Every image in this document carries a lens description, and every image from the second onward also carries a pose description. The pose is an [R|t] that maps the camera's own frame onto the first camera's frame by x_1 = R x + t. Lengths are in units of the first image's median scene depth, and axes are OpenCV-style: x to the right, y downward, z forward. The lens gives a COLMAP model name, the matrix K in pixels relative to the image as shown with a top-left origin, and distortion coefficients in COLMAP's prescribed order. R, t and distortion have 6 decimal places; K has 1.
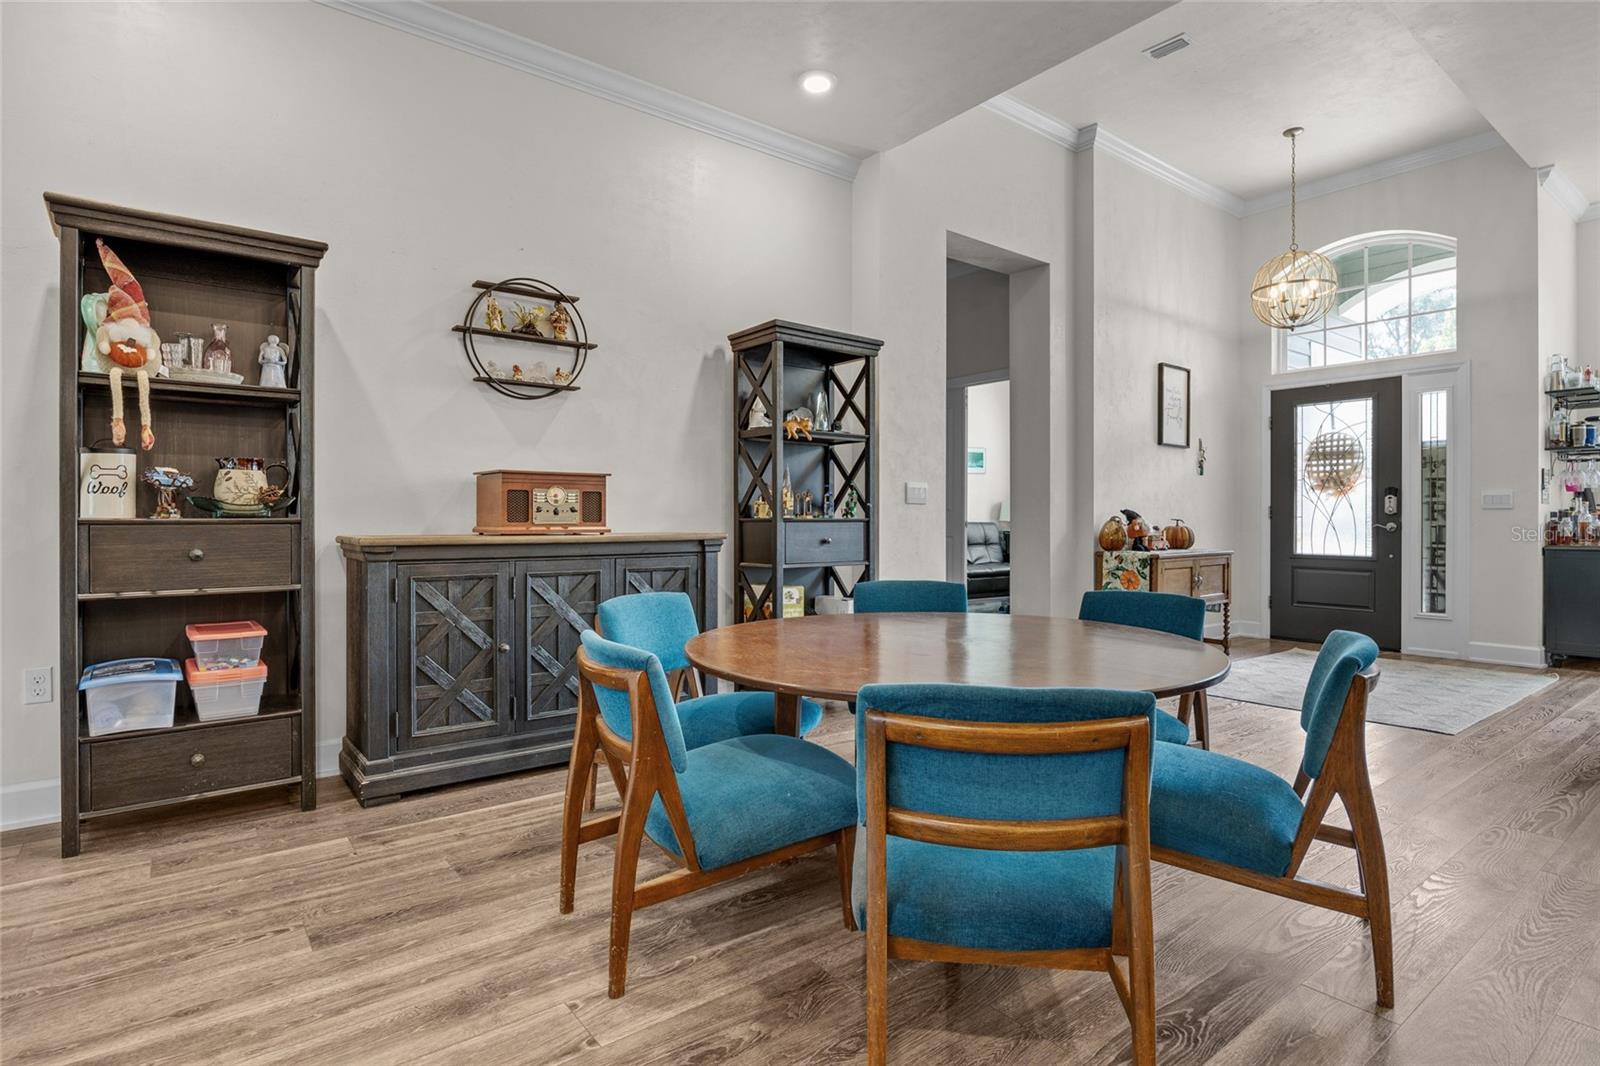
lens RADIAL K [[819.9, 0, 800.0], [0, 819.9, 533.0], [0, 0, 1]] dist [-0.001529, -0.000060]
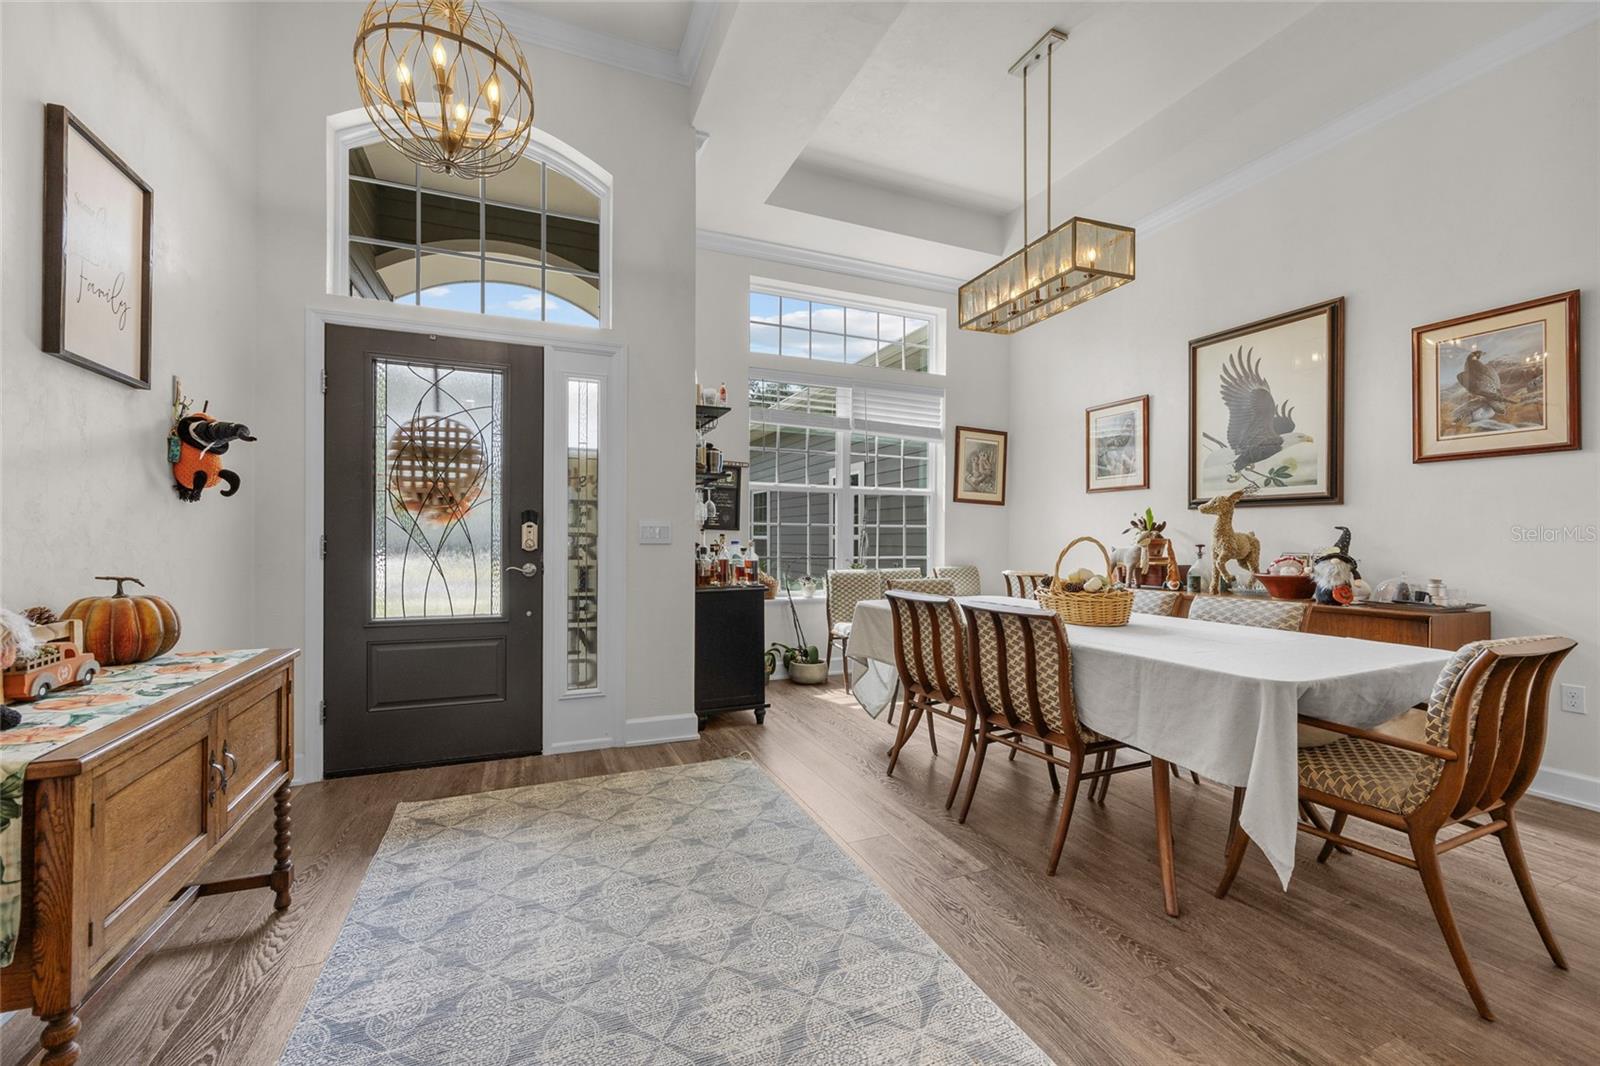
lens RADIAL K [[647.5, 0, 800.0], [0, 647.5, 533.0], [0, 0, 1]] dist [0.001101, -0.000055]
pose [[0.264153, 0.005614, 0.964464, 0.258739], [0.008344, 0.999932, -0.008105, -0.029971], [-0.964445, 0.010188, 0.264088, 0.619817]]
